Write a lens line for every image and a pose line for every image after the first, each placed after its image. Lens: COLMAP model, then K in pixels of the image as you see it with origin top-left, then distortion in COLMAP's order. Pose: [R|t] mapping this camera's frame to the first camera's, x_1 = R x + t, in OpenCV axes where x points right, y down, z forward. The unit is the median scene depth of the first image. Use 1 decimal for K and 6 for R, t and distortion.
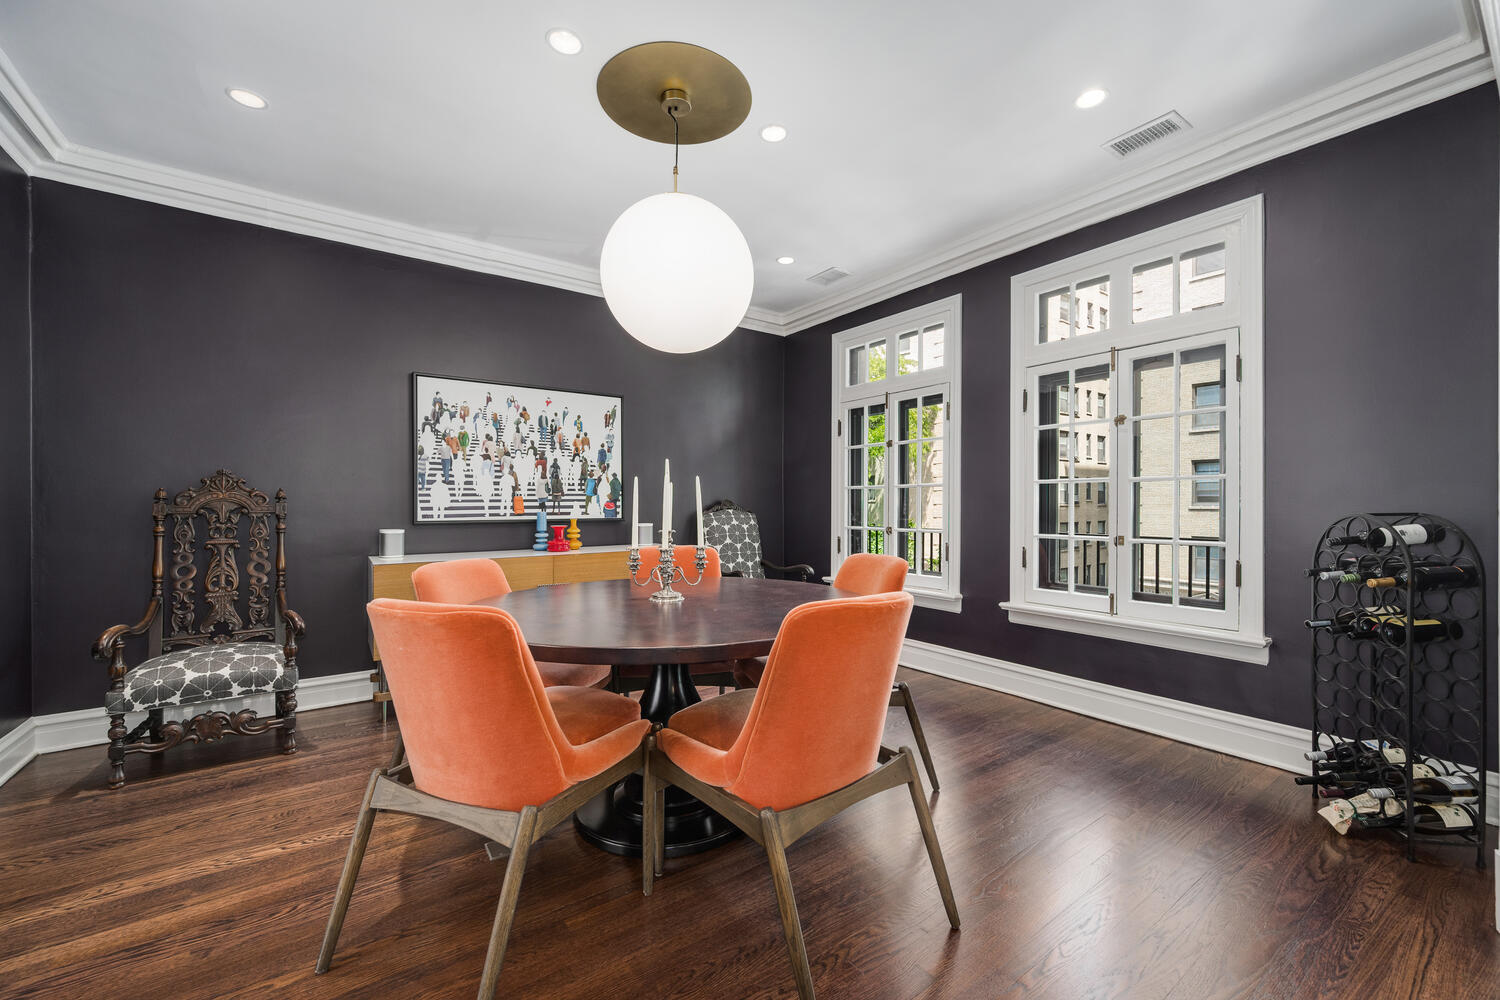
lens RADIAL K [[611.5, 0, 754.0], [0, 611.5, 508.9], [0, 0, 1]] dist [0.020113, -0.000038]
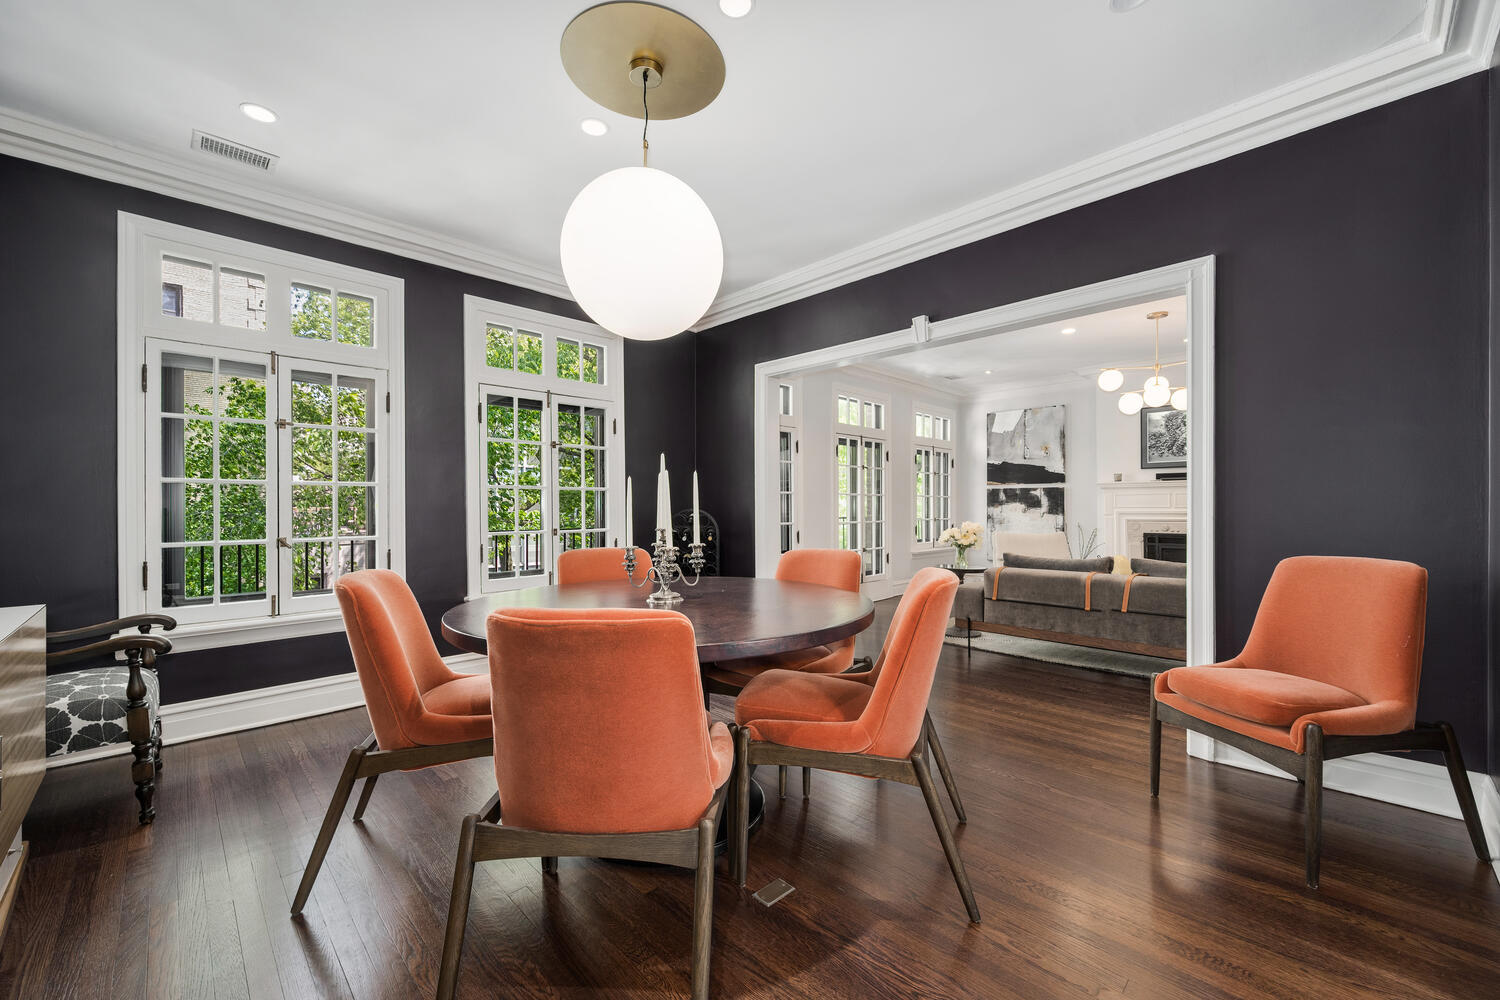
lens RADIAL K [[455.8, 0, 749.6], [0, 455.8, 505.3], [0, 0, 1]] dist [0.000188, 0.000003]
pose [[-0.031720, -0.001695, 0.999495, -0.315772], [0.012230, 0.999923, 0.002084, -0.002697], [-0.999422, 0.012290, -0.031697, 0.426878]]
